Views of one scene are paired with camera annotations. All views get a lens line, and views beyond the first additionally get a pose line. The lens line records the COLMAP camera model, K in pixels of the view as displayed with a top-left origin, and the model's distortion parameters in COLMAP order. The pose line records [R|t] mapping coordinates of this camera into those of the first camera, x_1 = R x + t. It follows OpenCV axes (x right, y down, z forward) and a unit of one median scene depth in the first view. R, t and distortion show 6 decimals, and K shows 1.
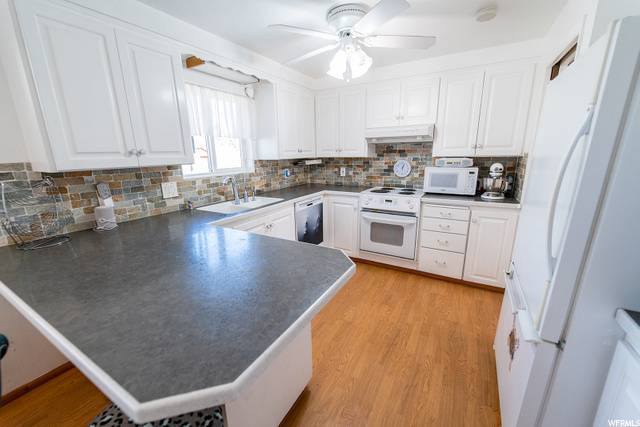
lens RADIAL K [[255.2, 0, 320.0], [0, 255.2, 214.7], [0, 0, 1]] dist [-0.000141, 0.000017]
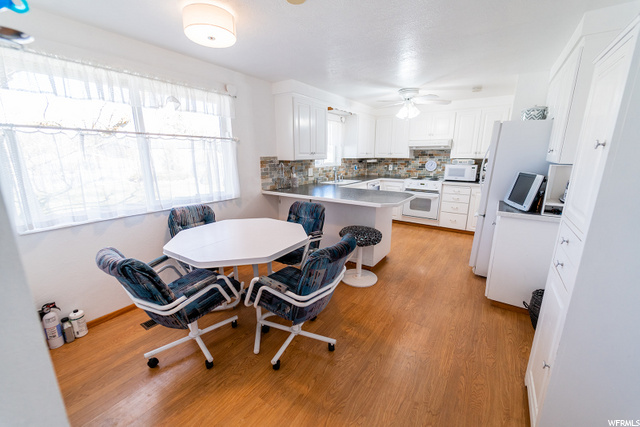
lens RADIAL K [[255.2, 0, 319.3], [0, 255.2, 214.0], [0, 0, 1]] dist [-0.000141, 0.000017]
pose [[0.996033, 0.036443, -0.081185, -0.266453], [-0.037350, 0.999255, -0.009689, 0.186278], [0.080771, 0.012683, 0.996652, -0.734046]]
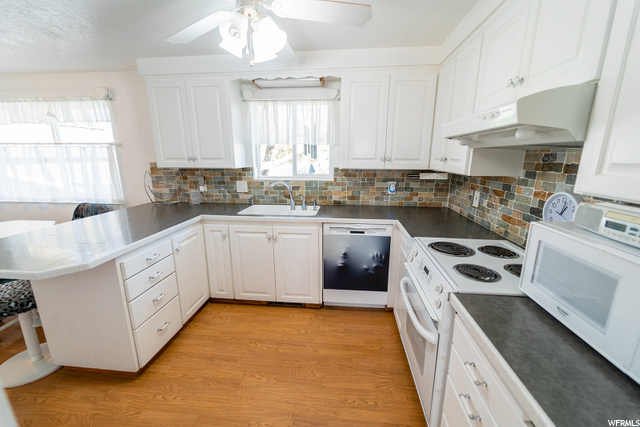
lens RADIAL K [[255.2, 0, 320.1], [0, 255.2, 214.8], [0, 0, 1]] dist [-0.000141, 0.000017]
pose [[0.407269, 0.223481, -0.885544, 0.591071], [-0.226853, 0.963967, 0.138941, -0.176378], [0.884686, 0.144303, 0.443291, 0.606401]]
